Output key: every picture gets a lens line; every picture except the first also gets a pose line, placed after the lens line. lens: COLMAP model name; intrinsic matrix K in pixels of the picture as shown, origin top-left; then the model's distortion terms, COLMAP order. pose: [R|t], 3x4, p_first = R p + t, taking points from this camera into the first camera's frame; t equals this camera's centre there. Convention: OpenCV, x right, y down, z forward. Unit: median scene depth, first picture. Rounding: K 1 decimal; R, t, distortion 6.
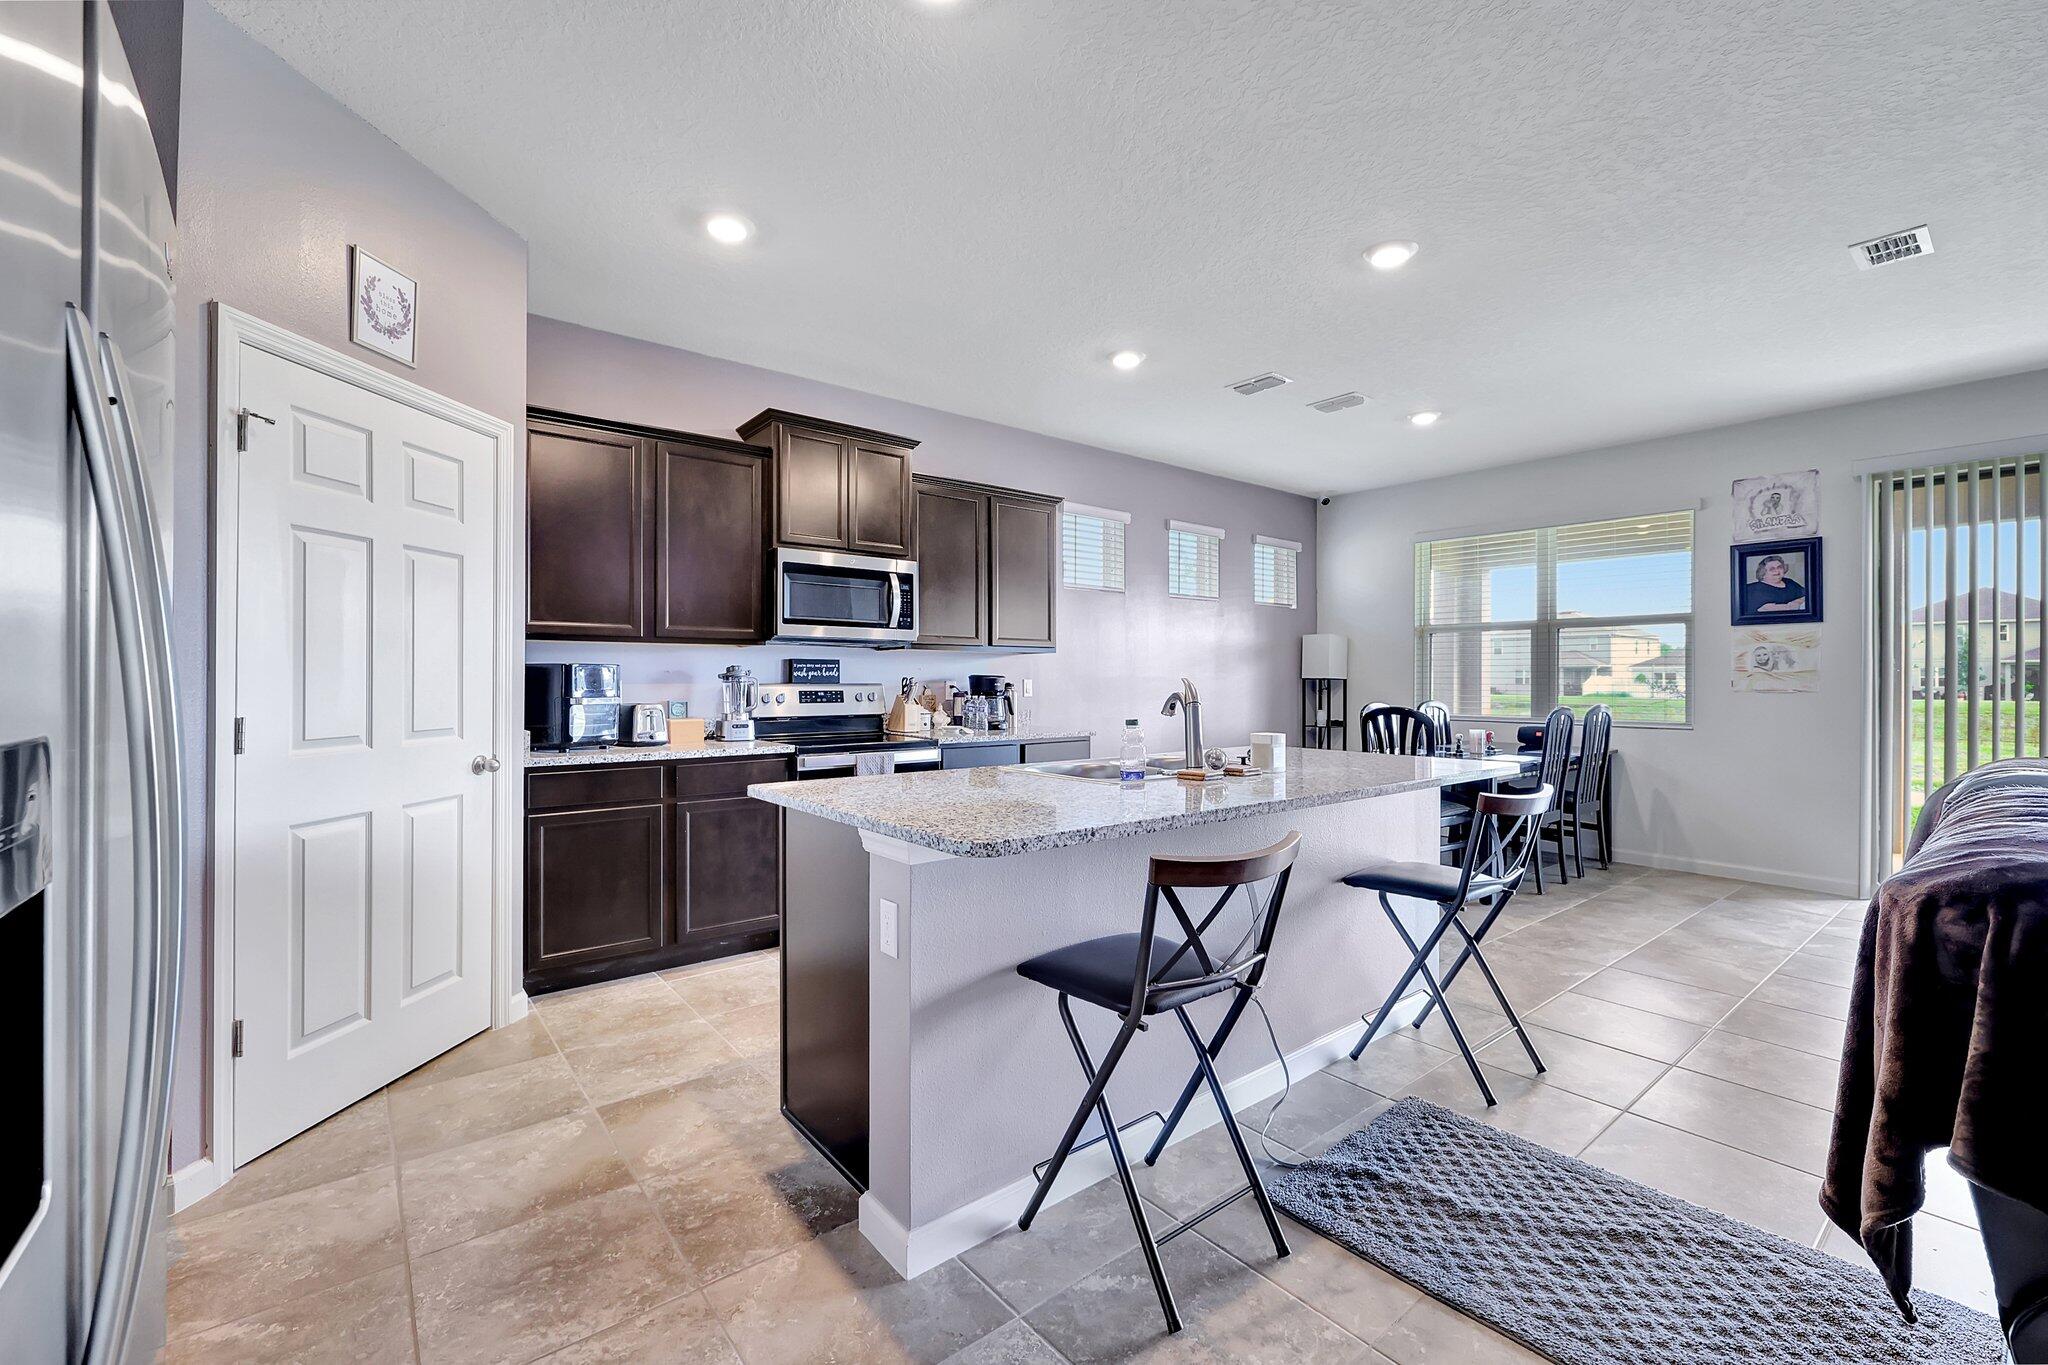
lens RADIAL K [[843.8, 0, 1011.2], [0, 843.8, 676.1], [0, 0, 1]] dist [0.005037, 0.000331]
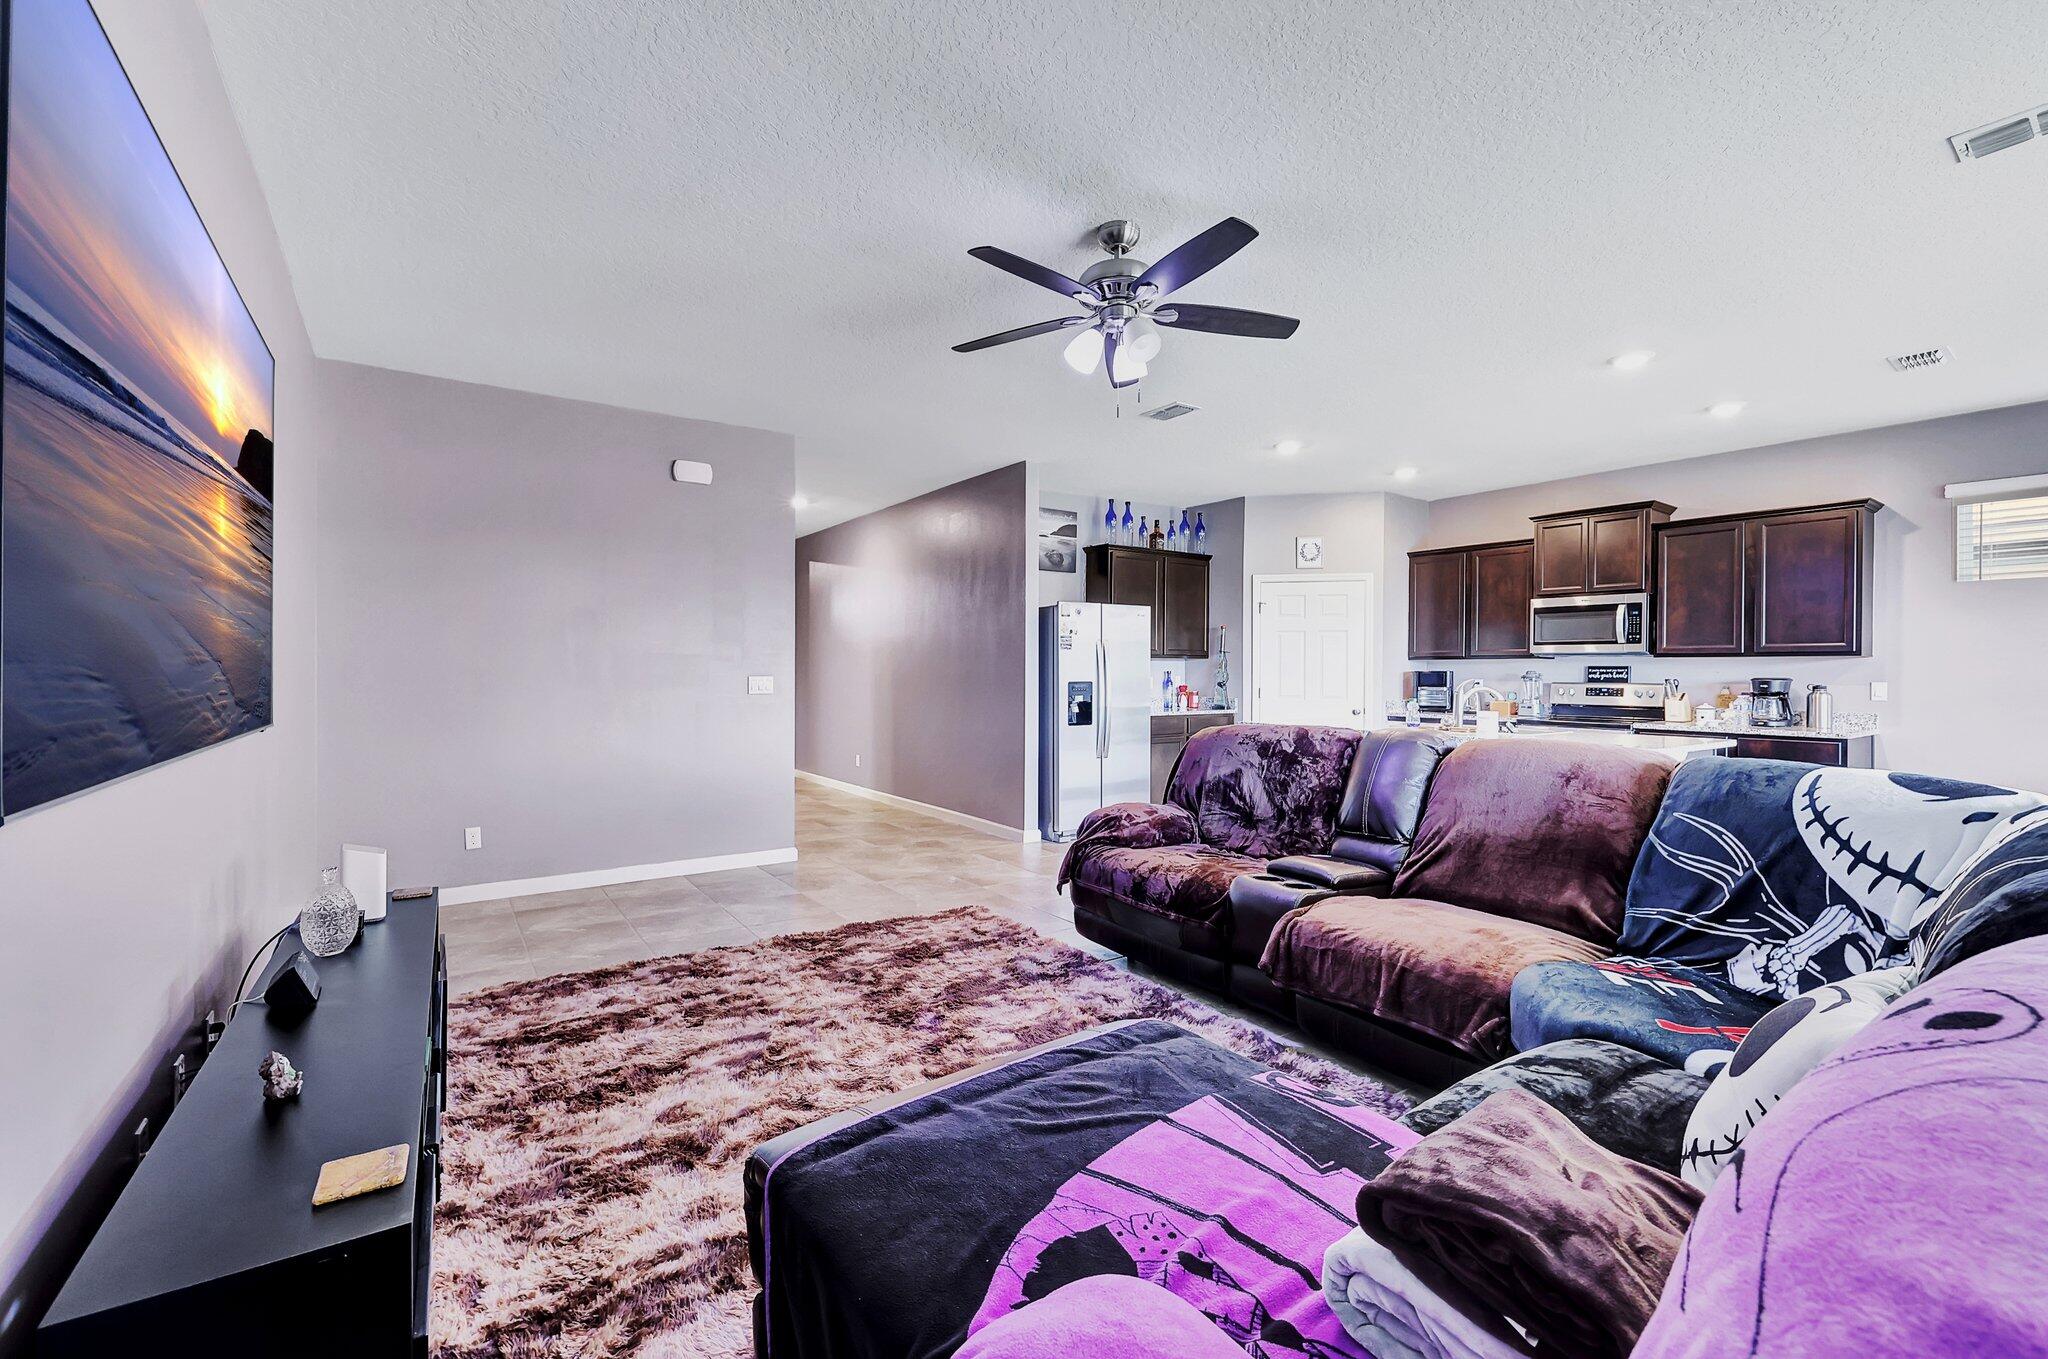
lens RADIAL K [[843.8, 0, 1015.5], [0, 843.8, 686.0], [0, 0, 1]] dist [0.005037, 0.000331]
pose [[-0.088181, 0.016885, -0.995961, 1.204605], [0.000534, 0.999857, 0.016904, -0.009921], [0.996104, 0.000959, -0.088177, 0.111962]]
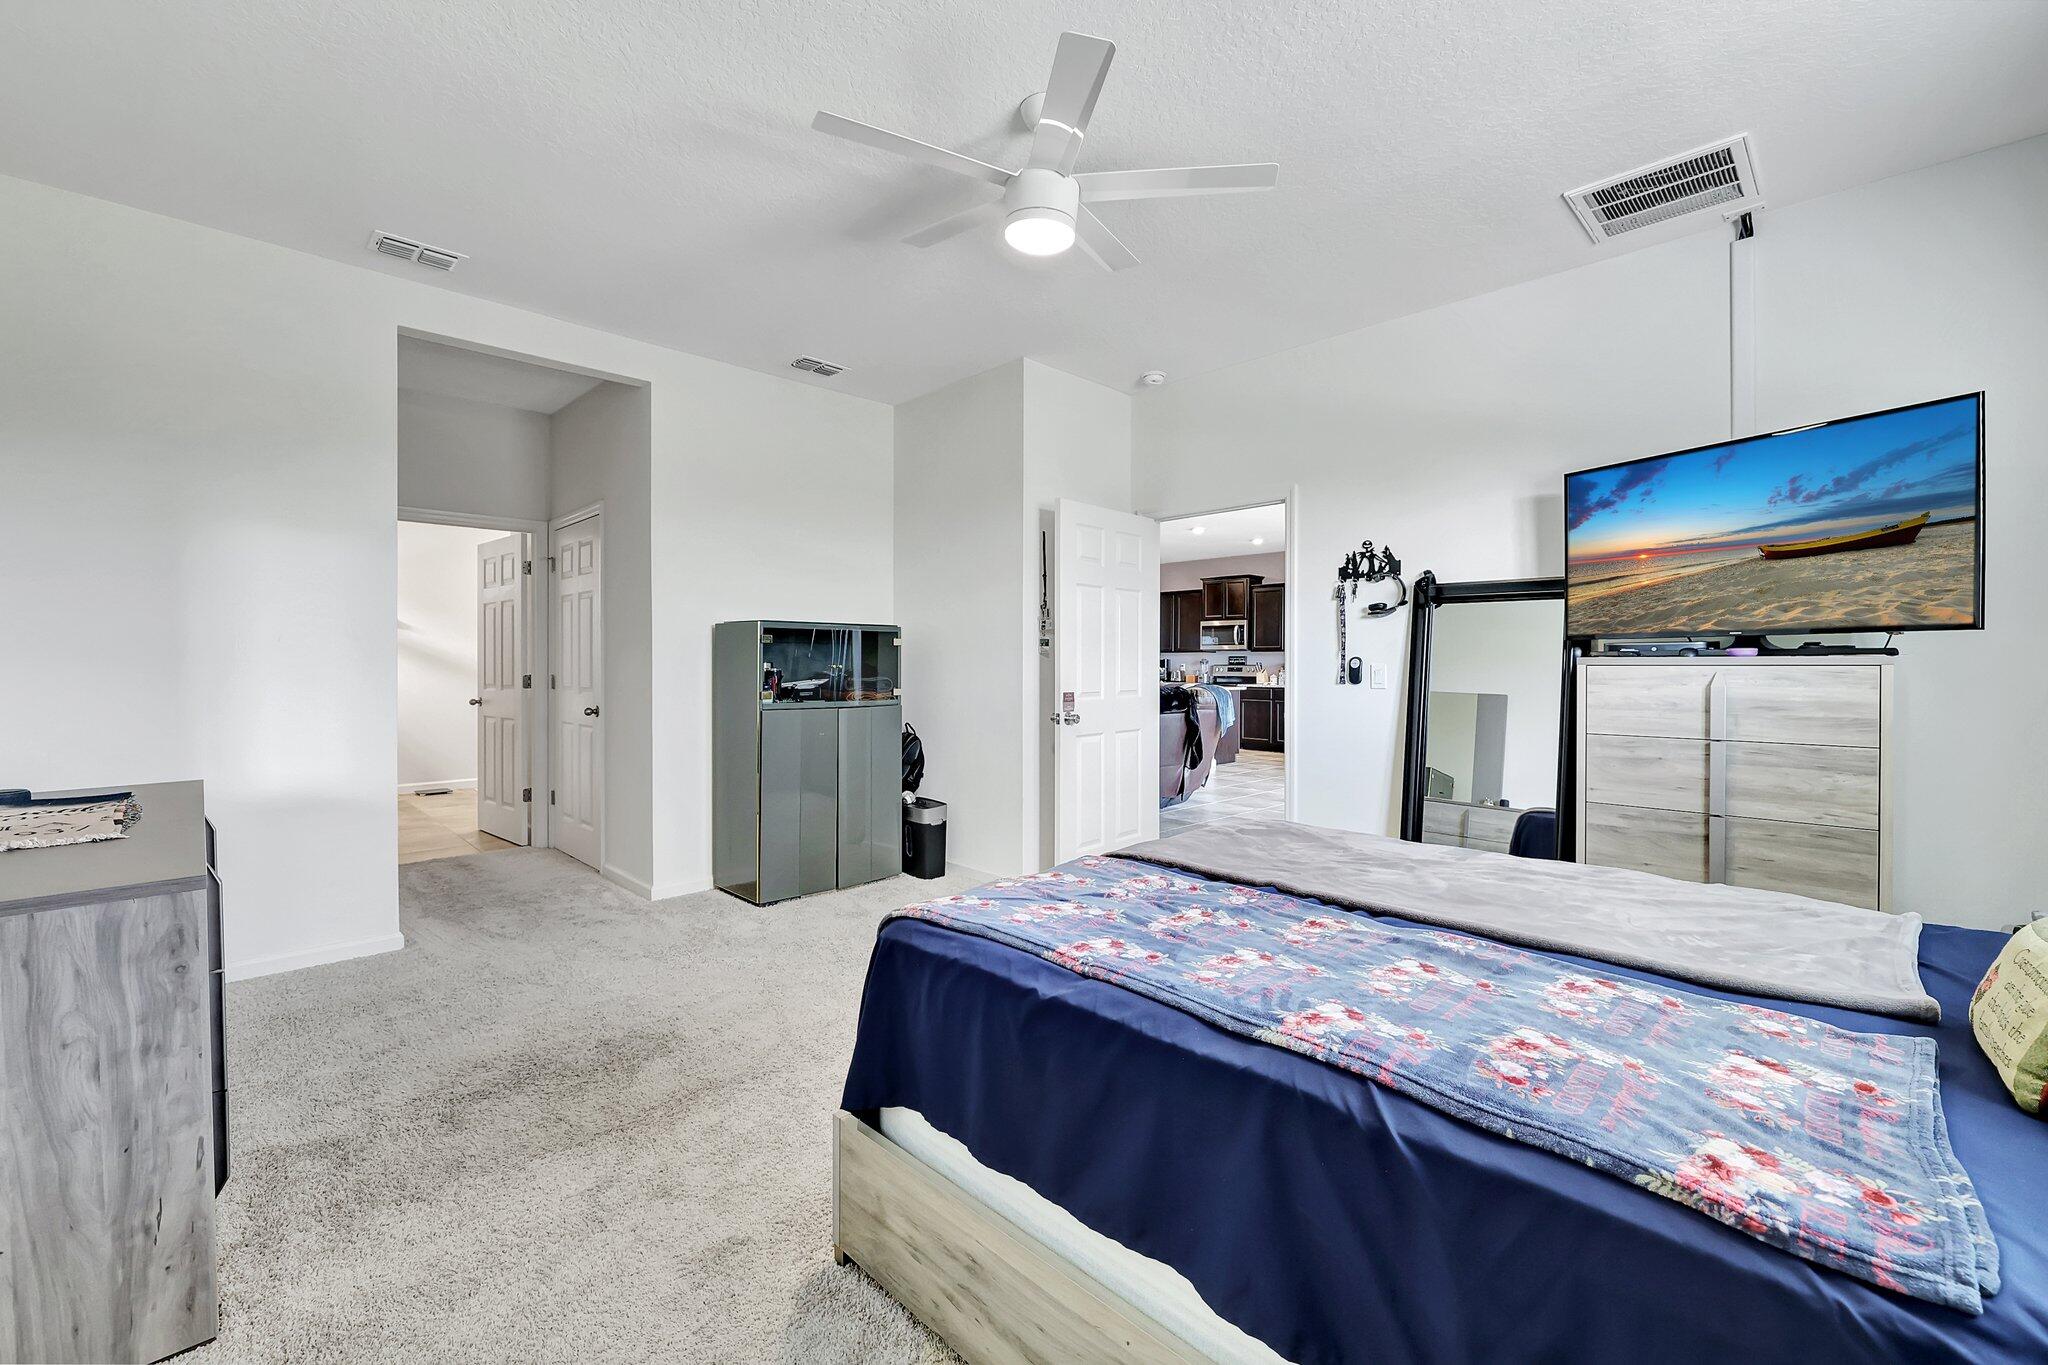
lens RADIAL K [[843.8, 0, 1015.6], [0, 843.8, 669.9], [0, 0, 1]] dist [0.005037, 0.000331]
pose [[0.080647, 0.006599, -0.996721, 2.319886], [0.003832, 0.999969, 0.006930, 0.002878], [0.996735, -0.004379, 0.080619, 0.038685]]
